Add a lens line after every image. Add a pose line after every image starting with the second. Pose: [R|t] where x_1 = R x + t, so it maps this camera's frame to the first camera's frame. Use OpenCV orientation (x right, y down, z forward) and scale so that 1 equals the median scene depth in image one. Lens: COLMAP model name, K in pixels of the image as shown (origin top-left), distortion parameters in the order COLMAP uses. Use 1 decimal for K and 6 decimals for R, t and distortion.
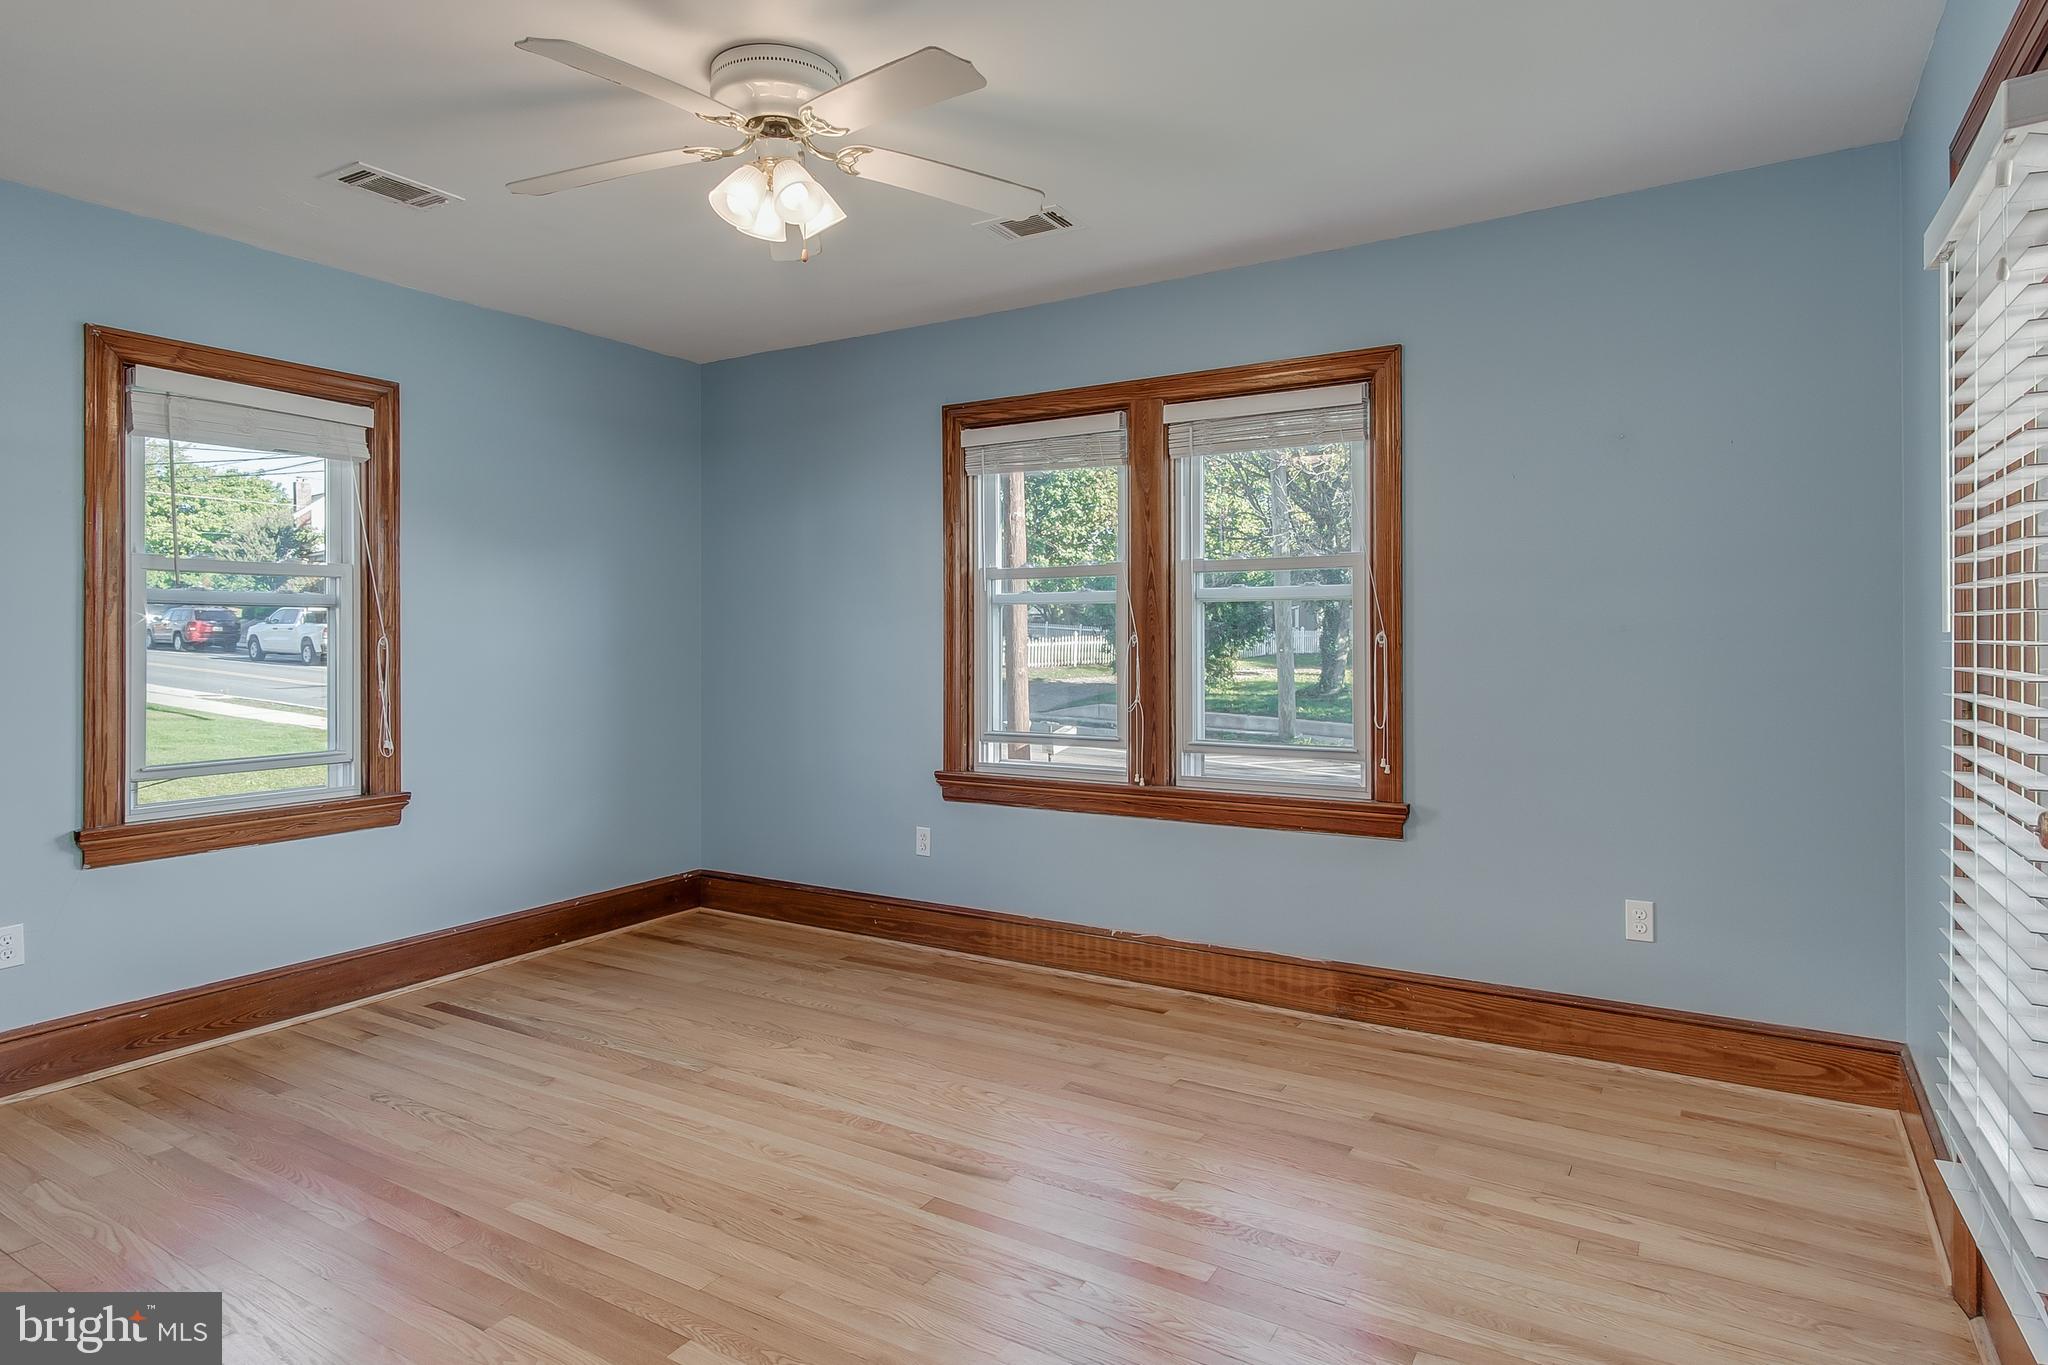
lens RADIAL K [[1085.0, 0, 1027.0], [0, 1085.0, 675.7], [0, 0, 1]] dist [0.004004, 0.002231]
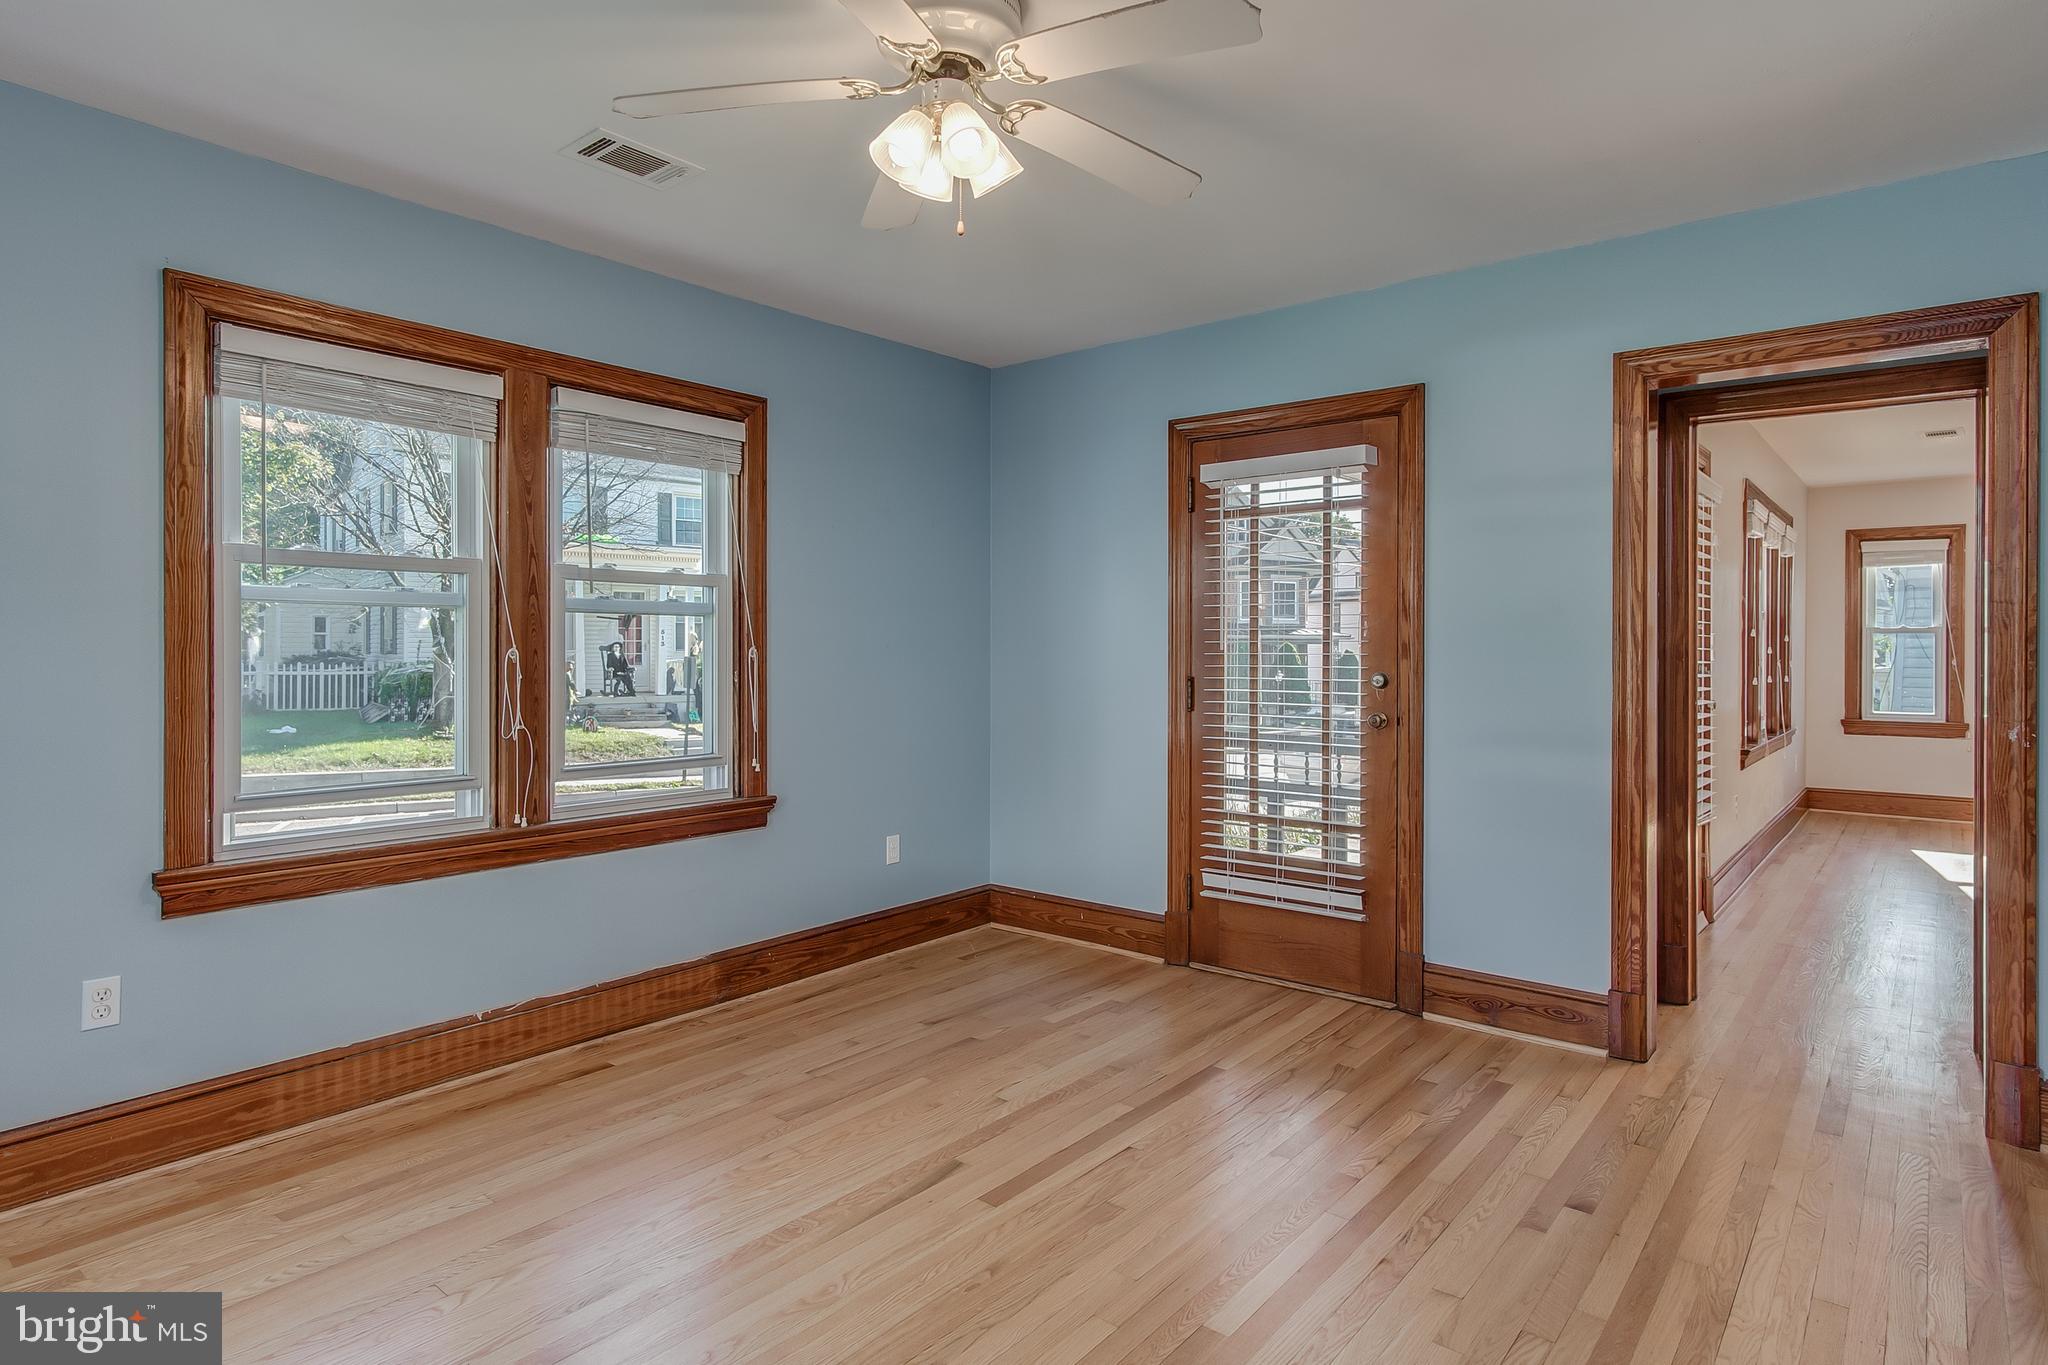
lens RADIAL K [[1085.0, 0, 1027.0], [0, 1085.0, 675.7], [0, 0, 1]] dist [0.004004, 0.002231]
pose [[0.163784, -0.022905, 0.986230, -0.718582], [0.026009, 0.999483, 0.018894, -0.024119], [-0.986153, 0.022557, 0.164295, 0.508794]]
